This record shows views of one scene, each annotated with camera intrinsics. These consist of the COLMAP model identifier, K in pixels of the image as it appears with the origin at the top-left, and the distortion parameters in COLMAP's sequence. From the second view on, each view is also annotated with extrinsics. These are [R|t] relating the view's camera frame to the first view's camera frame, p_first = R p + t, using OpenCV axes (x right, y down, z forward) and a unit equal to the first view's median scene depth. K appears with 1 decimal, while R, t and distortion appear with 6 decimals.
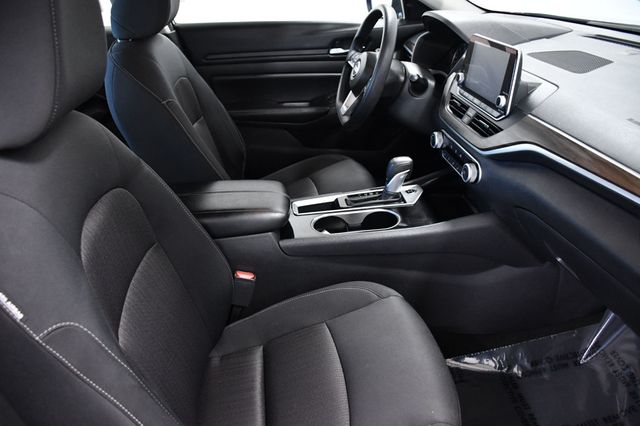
lens RADIAL K [[511.2, 0, 320.0], [0, 511.2, 213.0], [0, 0, 1]] dist [-0.117560, 0.108901]
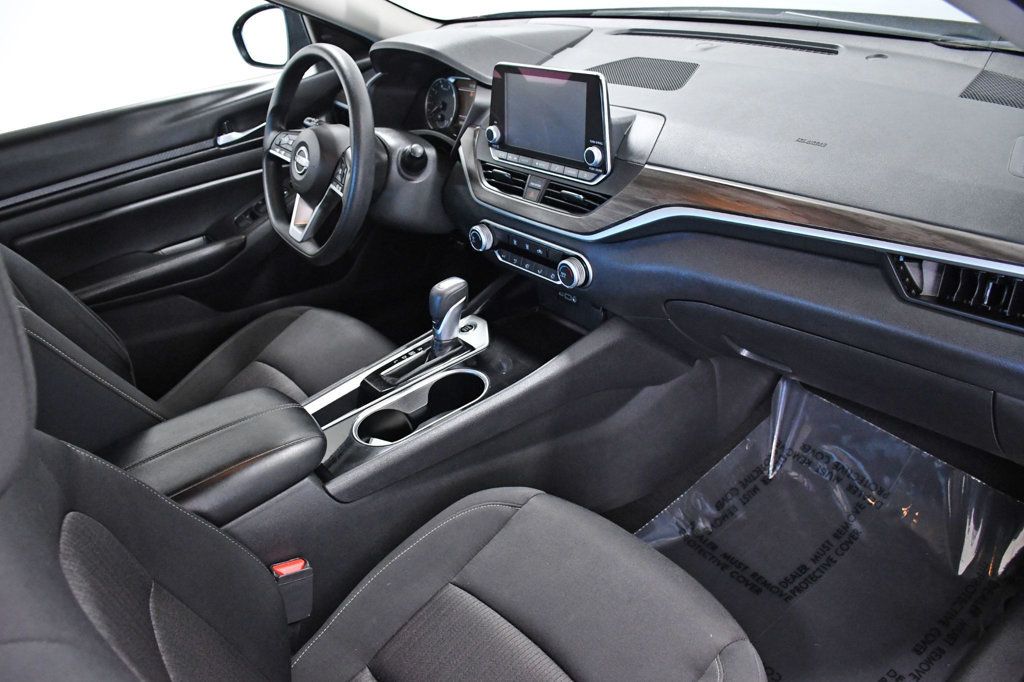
lens RADIAL K [[818.0, 0, 512.0], [0, 818.0, 341.0], [0, 0, 1]] dist [-0.117560, 0.108901]
pose [[0.854178, -0.324611, 0.406210, -0.199236], [0.327454, 0.942648, 0.064722, -0.080171], [-0.403923, 0.077731, 0.911485, 0.075711]]
